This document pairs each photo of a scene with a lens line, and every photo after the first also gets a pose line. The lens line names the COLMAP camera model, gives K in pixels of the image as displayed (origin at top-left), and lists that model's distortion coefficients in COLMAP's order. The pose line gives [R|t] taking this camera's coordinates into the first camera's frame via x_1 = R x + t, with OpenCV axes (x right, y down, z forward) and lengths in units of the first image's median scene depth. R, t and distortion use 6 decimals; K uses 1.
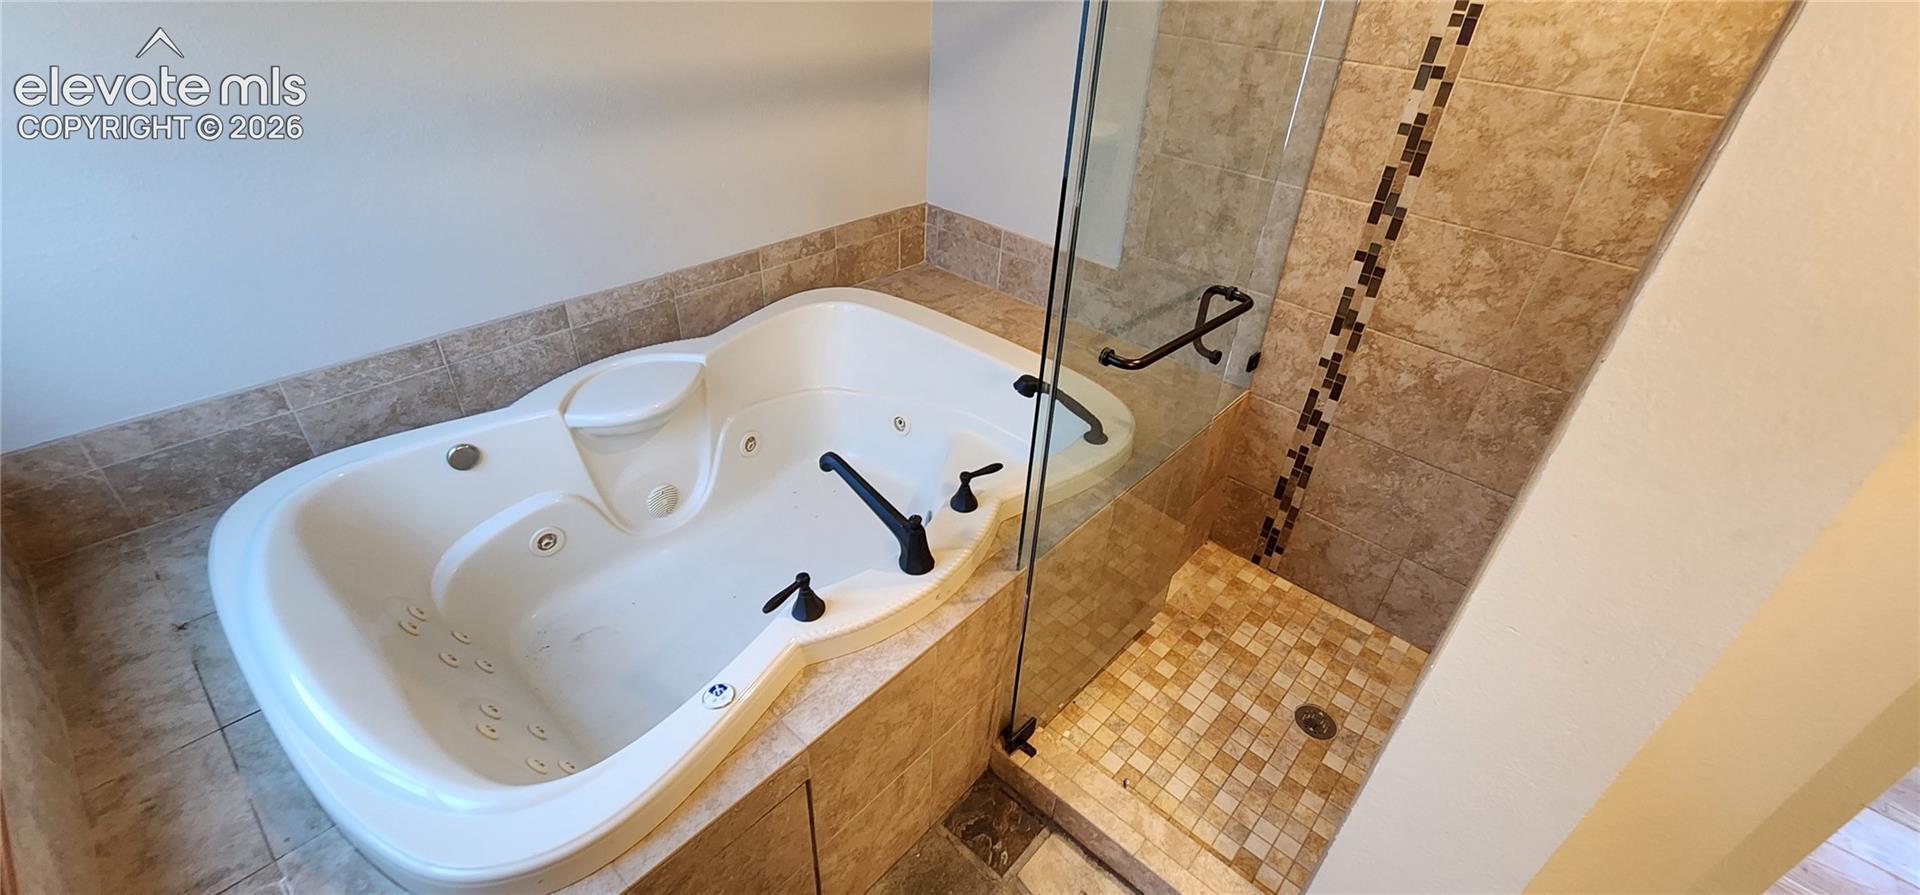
lens RADIAL K [[785.0, 0, 976.6], [0, 785.0, 438.1], [0, 0, 1]] dist [-0.000236, -0.000292]
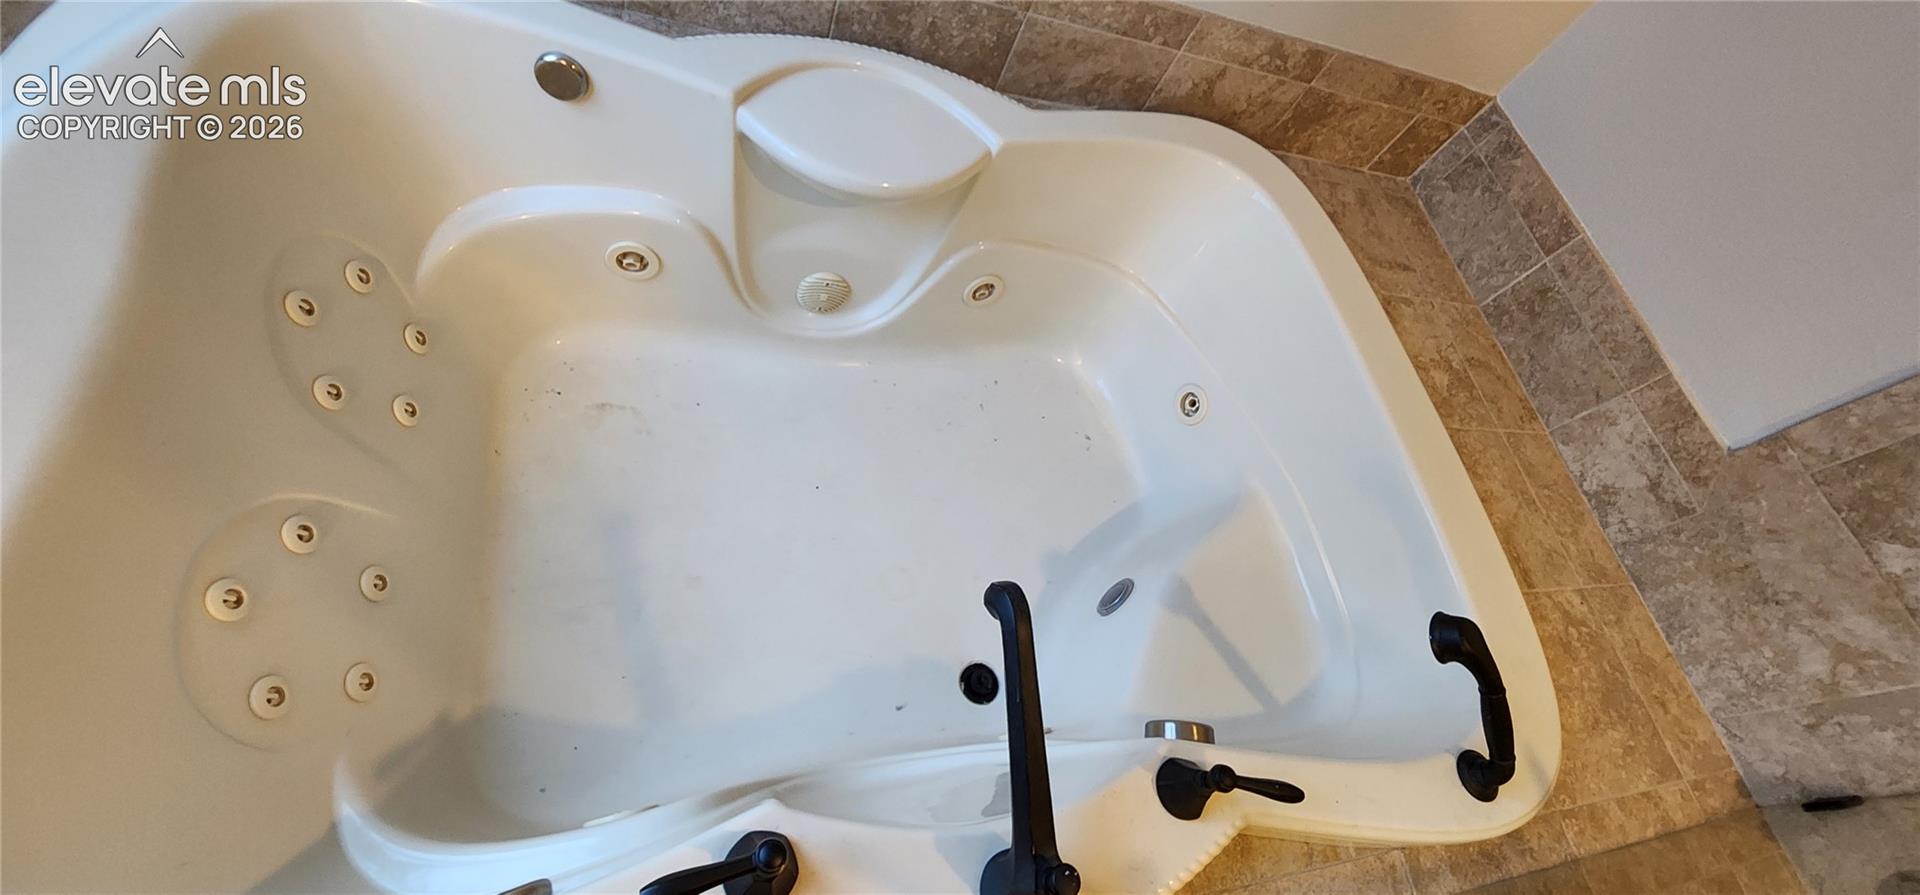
lens RADIAL K [[785.0, 0, 976.6], [0, 785.0, 438.1], [0, 0, 1]] dist [-0.000236, -0.000292]
pose [[0.747553, 0.650253, -0.135412, -0.147329], [-0.581056, 0.739003, 0.340952, -0.134035], [0.321775, -0.176198, 0.930277, 0.440268]]
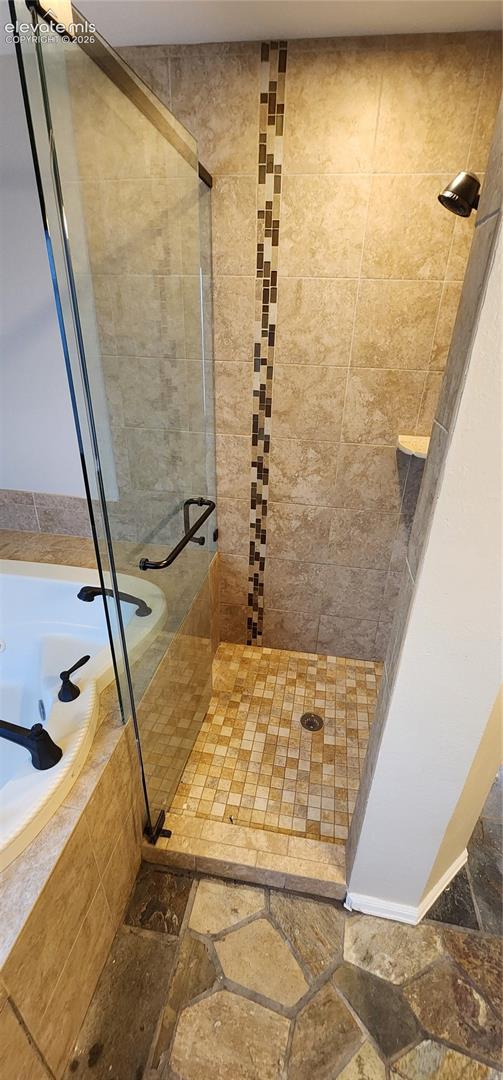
lens RADIAL K [[441.6, 0, 253.8], [0, 441.6, 549.9], [0, 0, 1]] dist [-0.000236, -0.000292]
pose [[0.853446, -0.274694, 0.442915, -0.010881], [0.306242, 0.951954, 0.000305, -0.046591], [-0.421718, 0.135379, 0.896564, 0.122983]]
